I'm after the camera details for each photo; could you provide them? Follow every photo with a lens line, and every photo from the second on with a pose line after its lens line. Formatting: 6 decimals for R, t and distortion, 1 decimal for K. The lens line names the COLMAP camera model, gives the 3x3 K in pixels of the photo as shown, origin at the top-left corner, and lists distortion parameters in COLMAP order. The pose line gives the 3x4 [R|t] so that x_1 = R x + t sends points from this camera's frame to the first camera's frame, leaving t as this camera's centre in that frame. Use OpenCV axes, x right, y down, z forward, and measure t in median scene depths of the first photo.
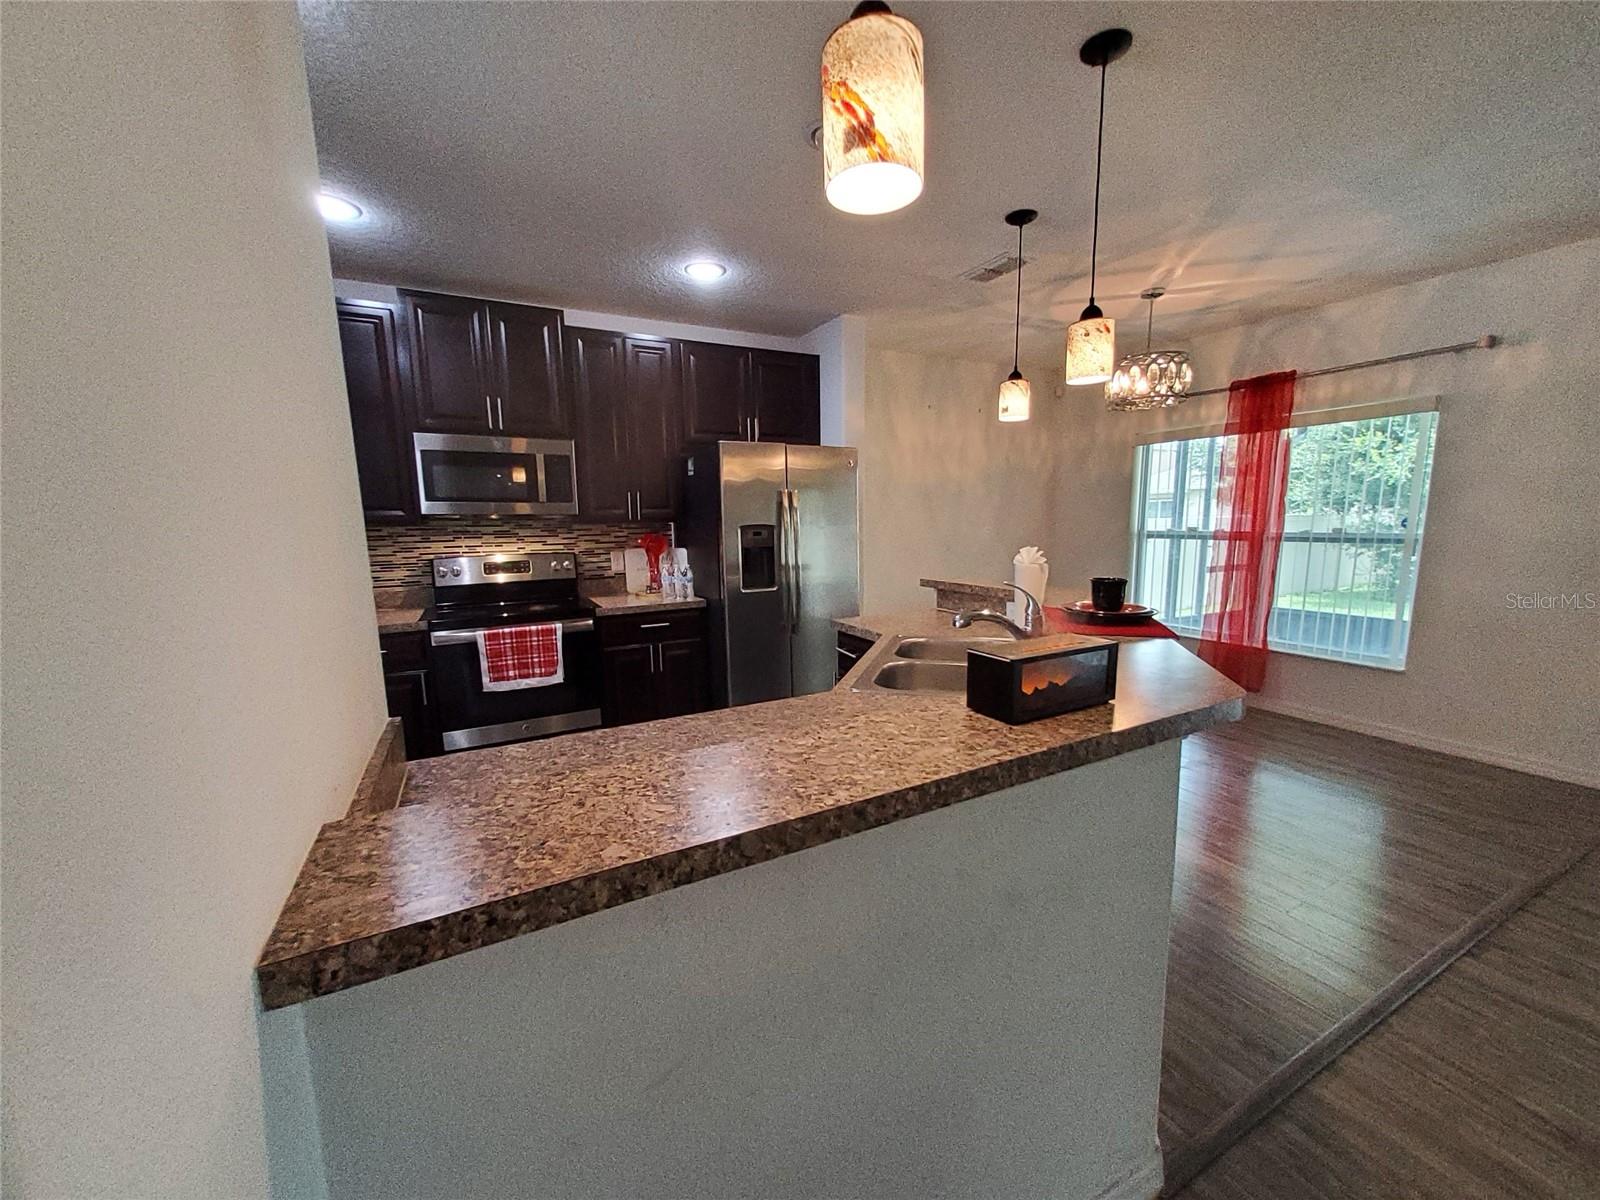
lens RADIAL K [[630.9, 0, 806.6], [0, 630.9, 607.9], [0, 0, 1]] dist [0.007424, -0.001587]
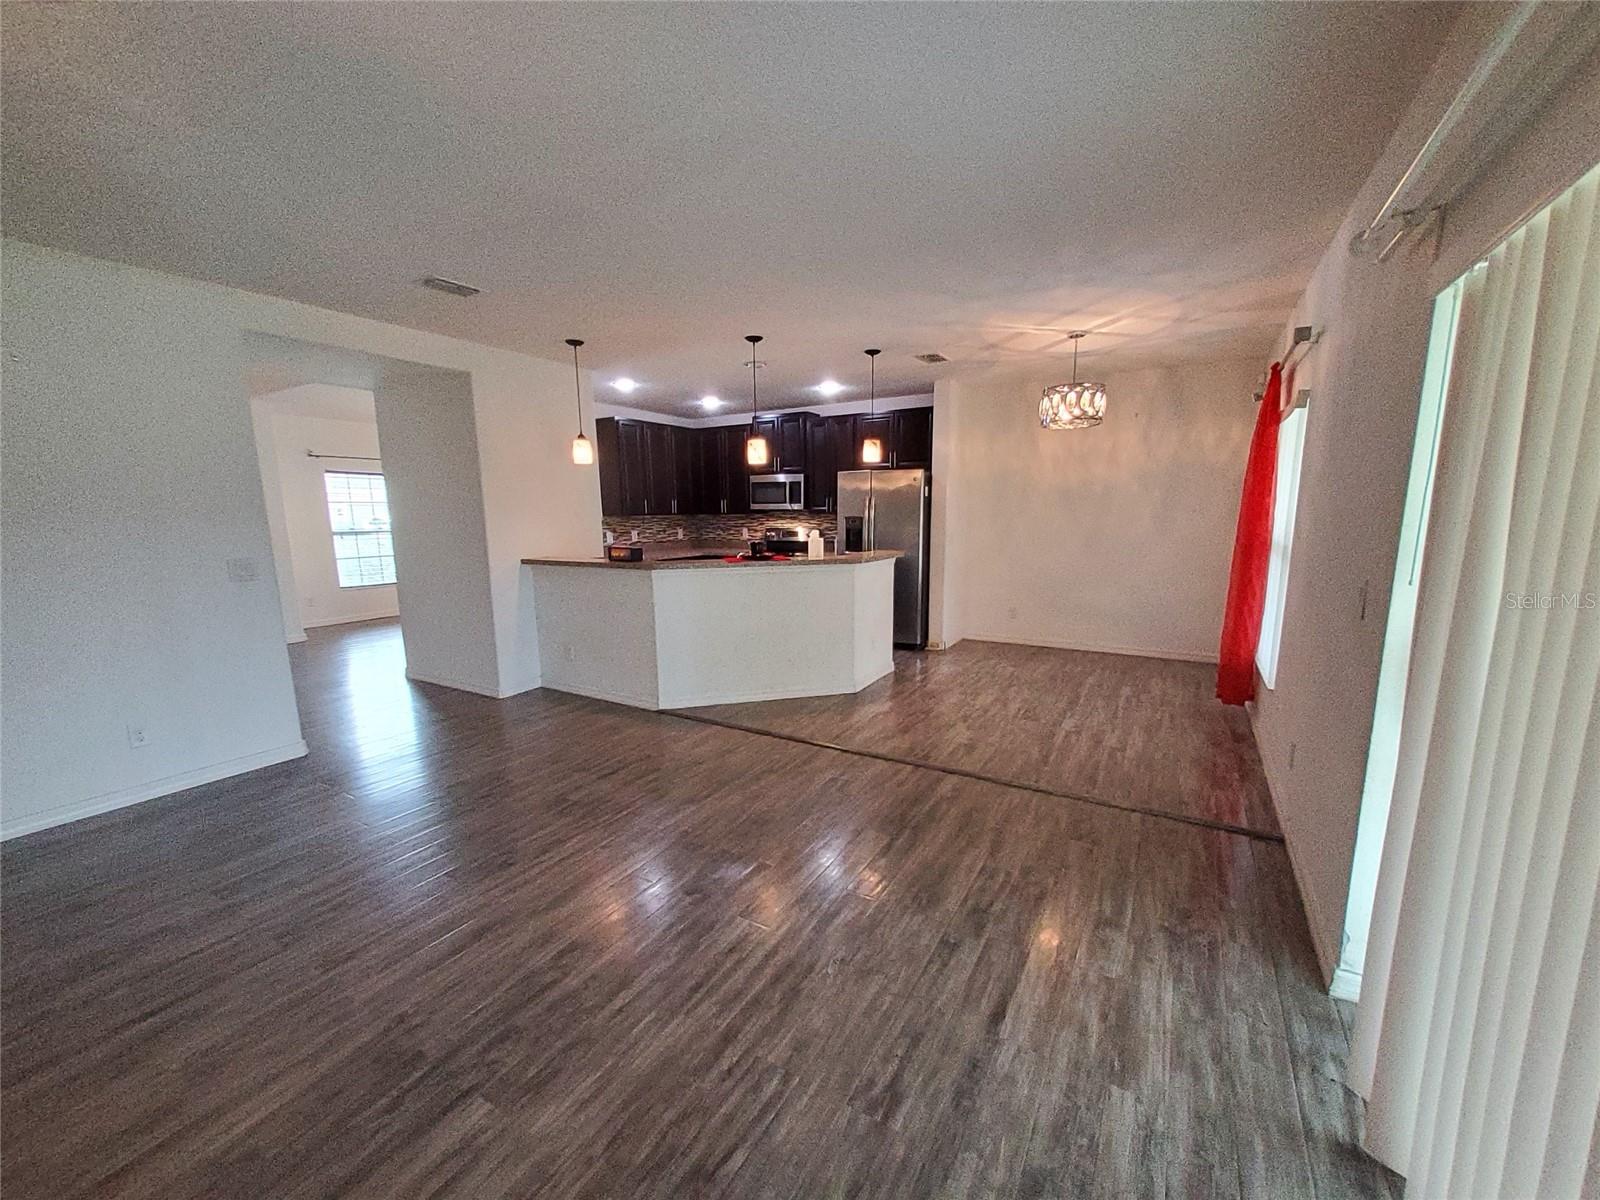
lens RADIAL K [[630.9, 0, 805.2], [0, 630.9, 614.1], [0, 0, 1]] dist [0.007424, -0.001587]
pose [[0.522014, 0.151402, -0.839392, 1.396869], [-0.121786, 0.987267, 0.102336, -0.022129], [0.844198, 0.048805, 0.533805, -0.075968]]
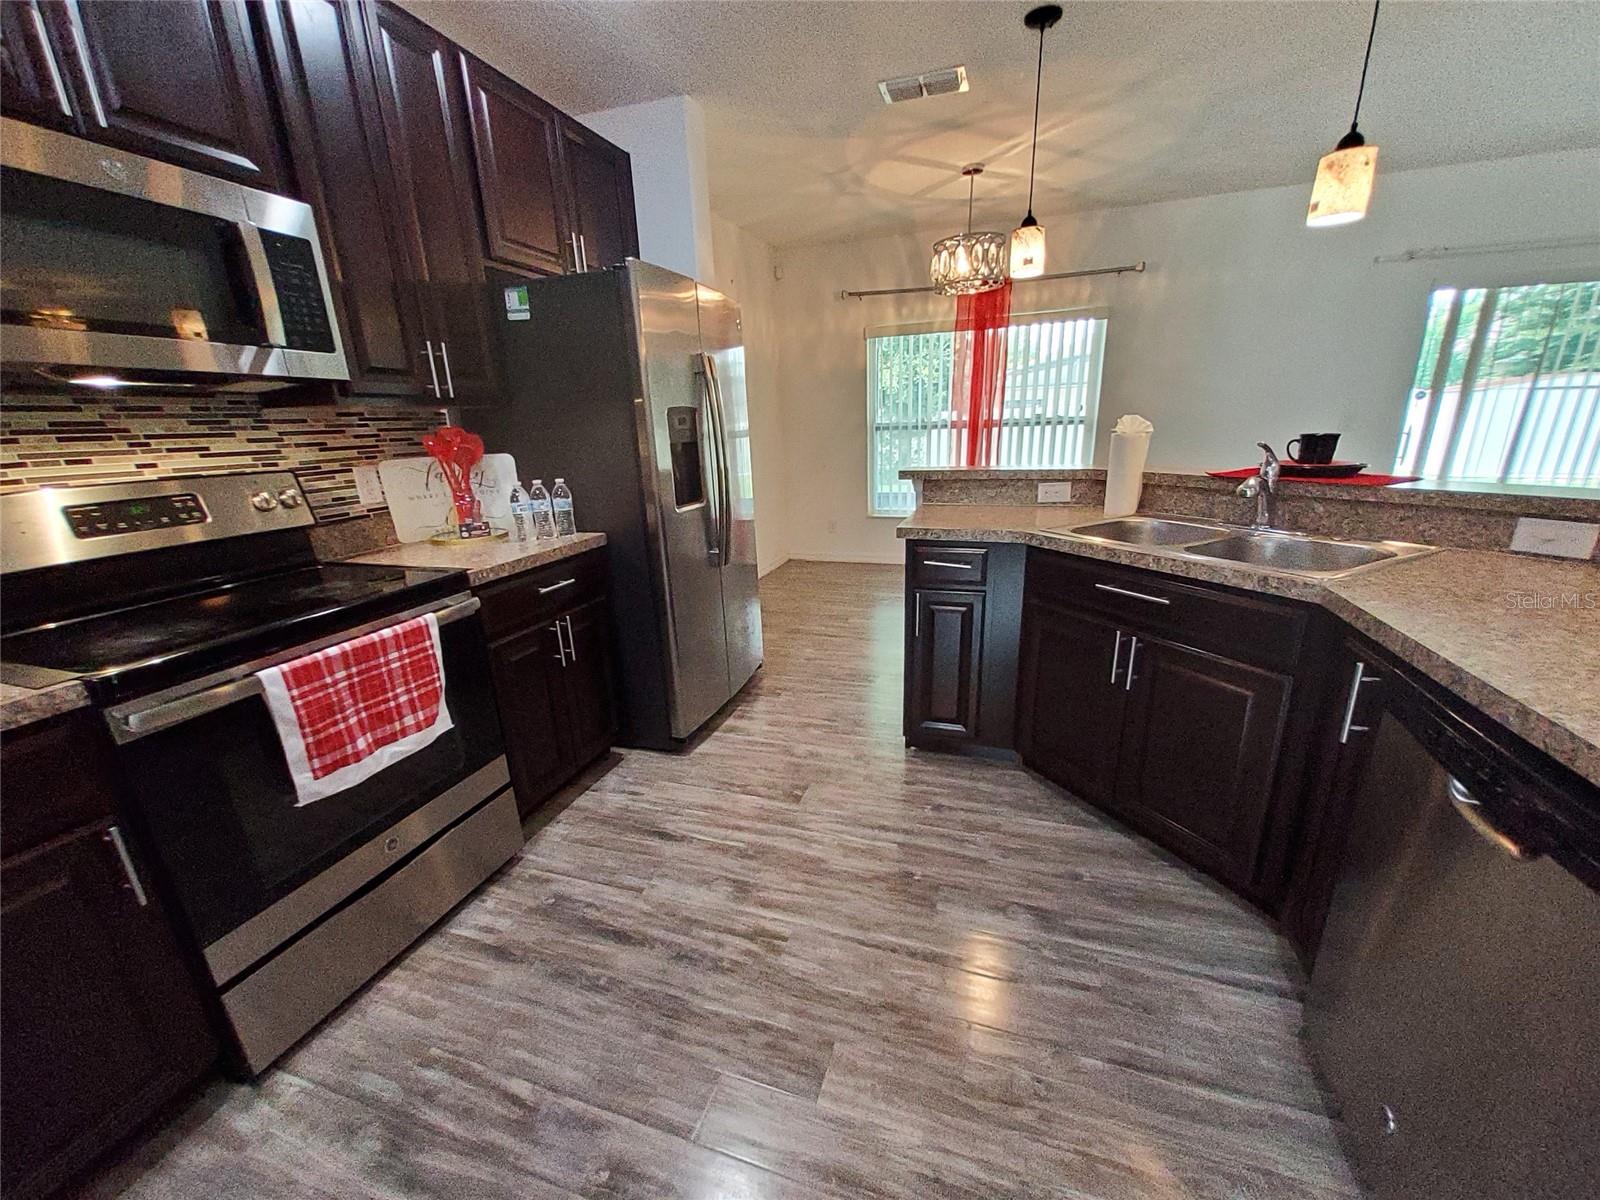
lens RADIAL K [[630.9, 0, 802.5], [0, 630.9, 608.2], [0, 0, 1]] dist [0.007424, -0.001587]
pose [[0.728712, -0.205551, 0.653243, -0.450459], [0.120116, 0.977467, 0.173579, -0.025110], [-0.674203, -0.048025, 0.736983, 0.414503]]
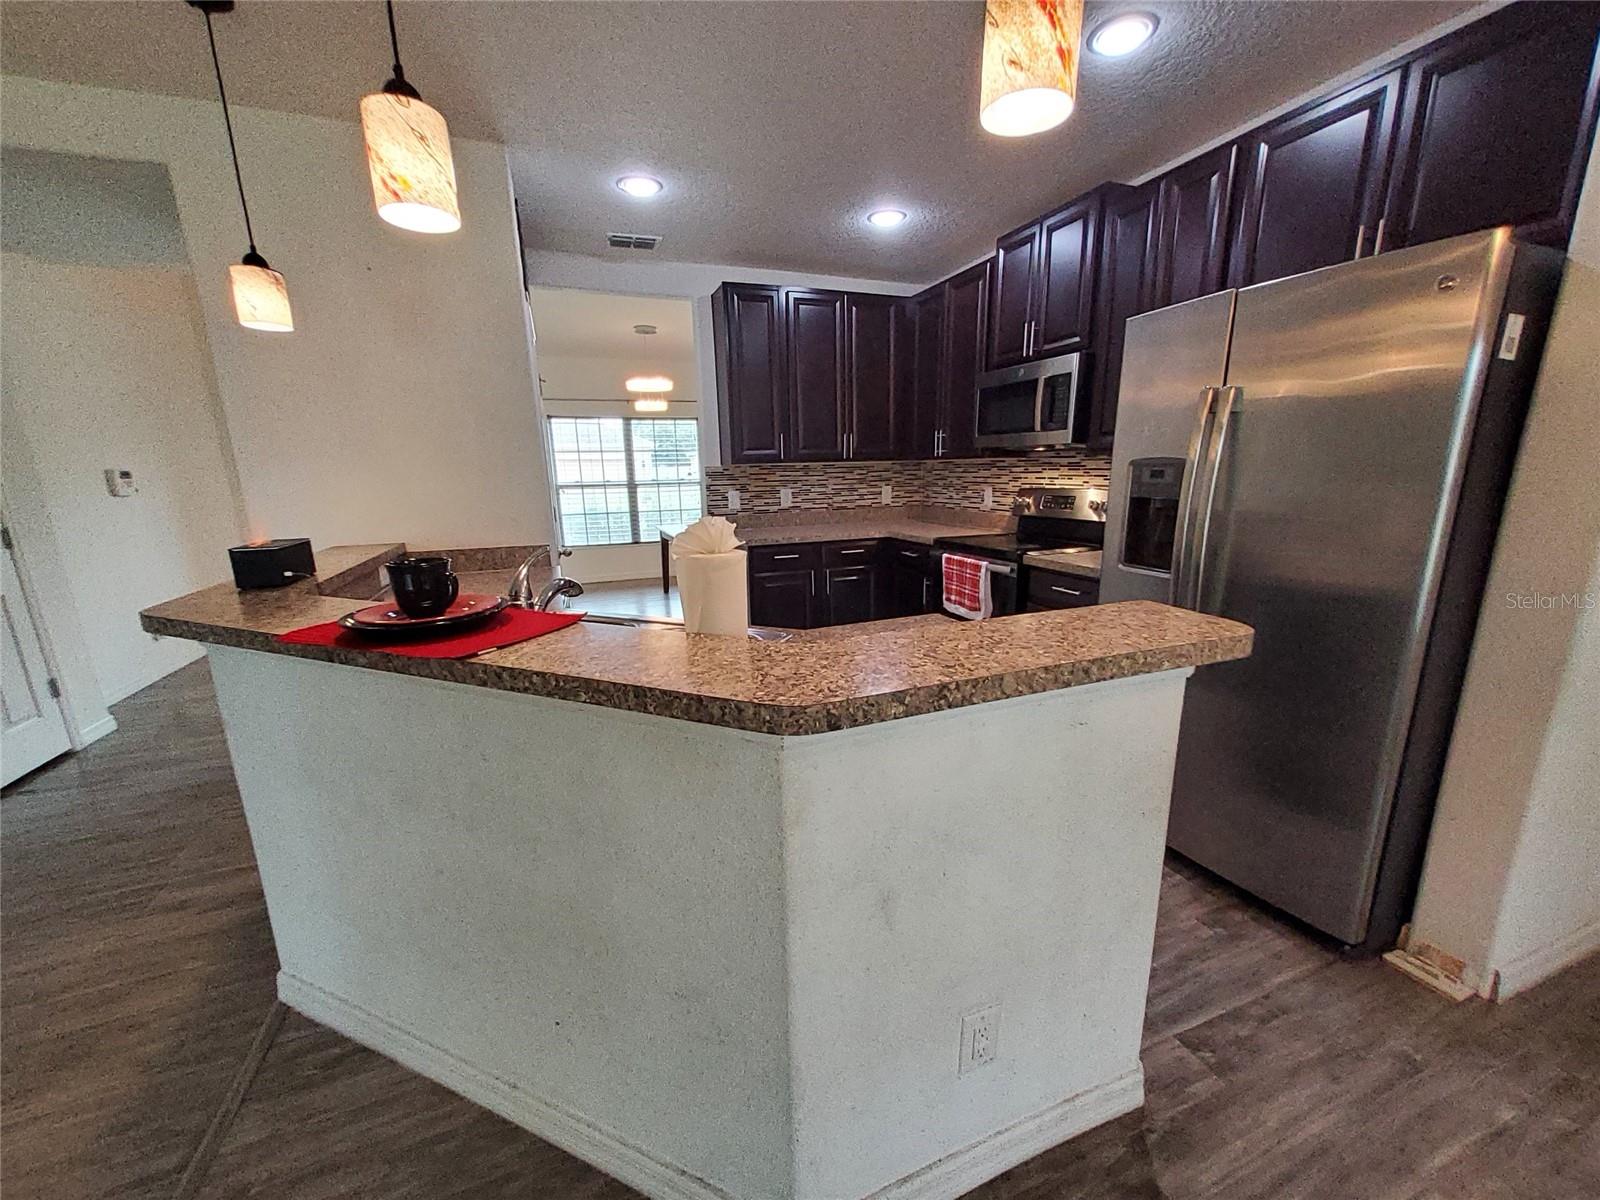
lens RADIAL K [[630.9, 0, 806.8], [0, 630.9, 613.4], [0, 0, 1]] dist [0.007424, -0.001587]
pose [[-0.114067, 0.243261, -0.963230, 0.535210], [-0.123560, 0.958557, 0.256713, -0.102702], [0.985759, 0.148300, -0.079282, 0.740680]]
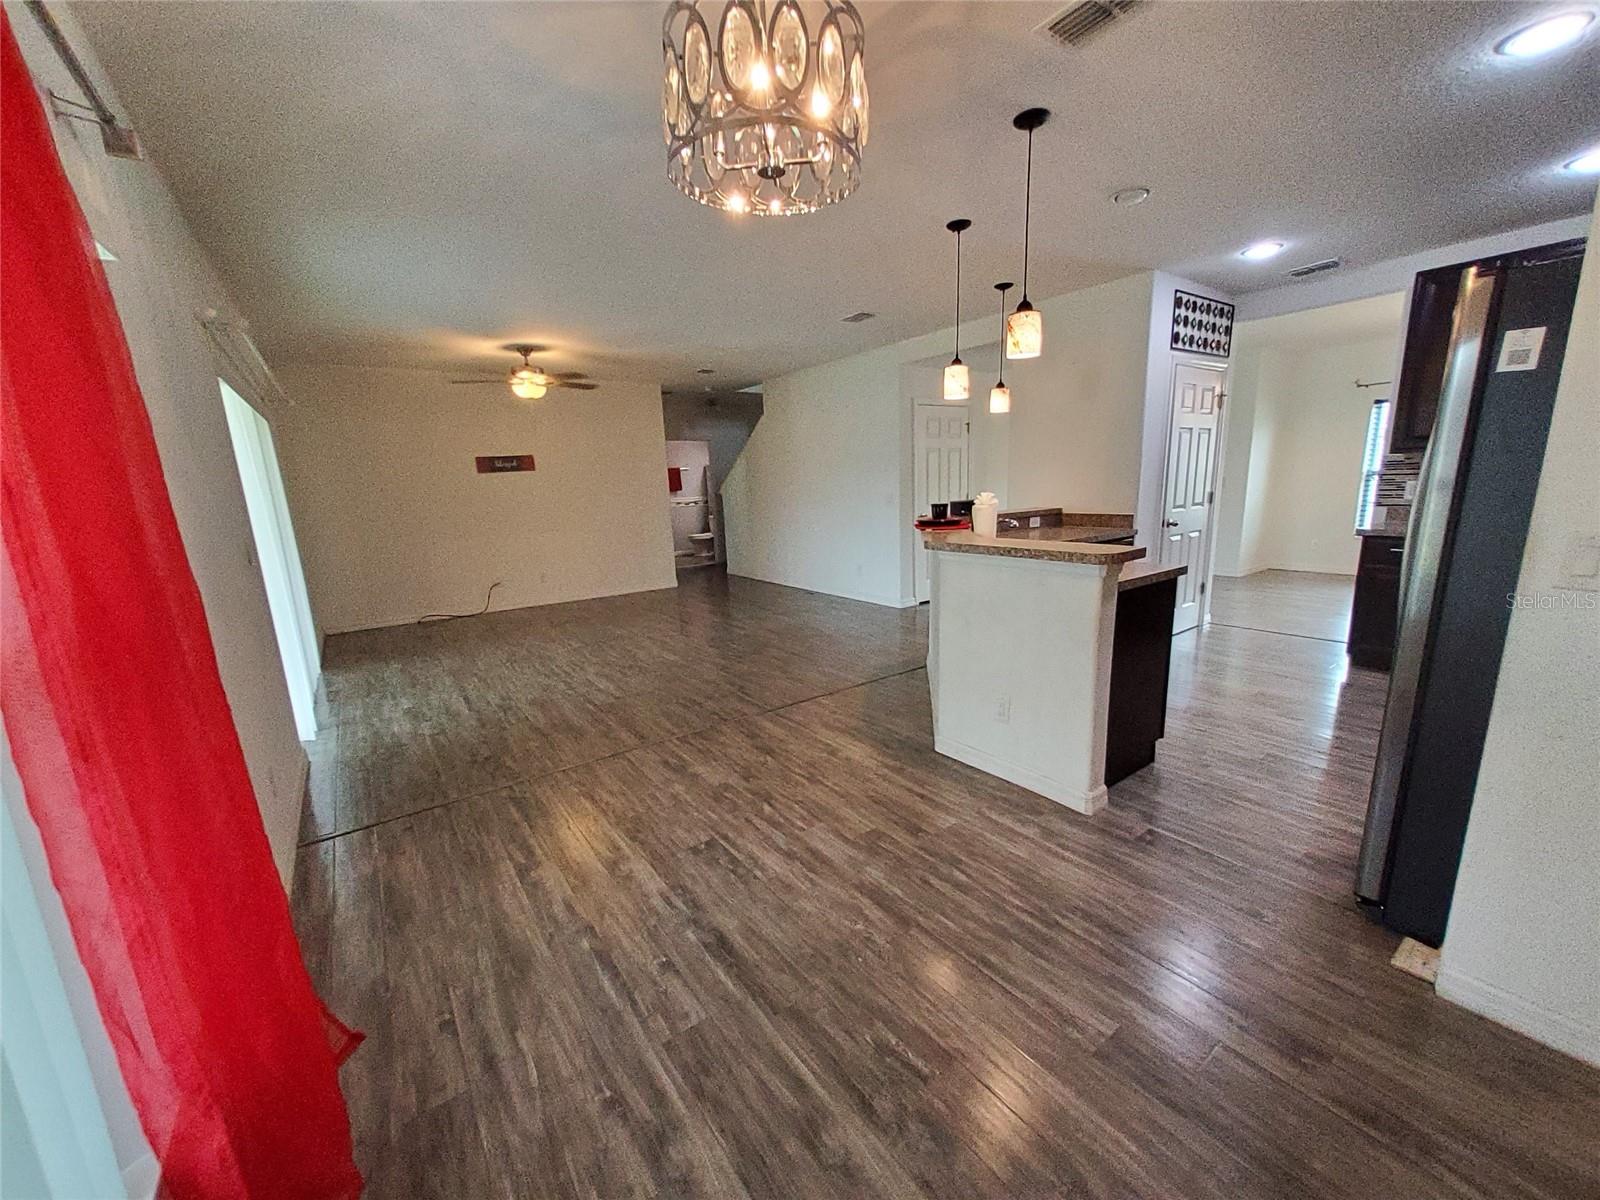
lens RADIAL K [[630.9, 0, 805.3], [0, 630.9, 611.8], [0, 0, 1]] dist [0.007424, -0.001587]
pose [[-0.989126, 0.080496, -0.123089, 0.601237], [0.032912, 0.936848, 0.348185, -0.221012], [0.143343, 0.340348, -0.929310, 1.485497]]
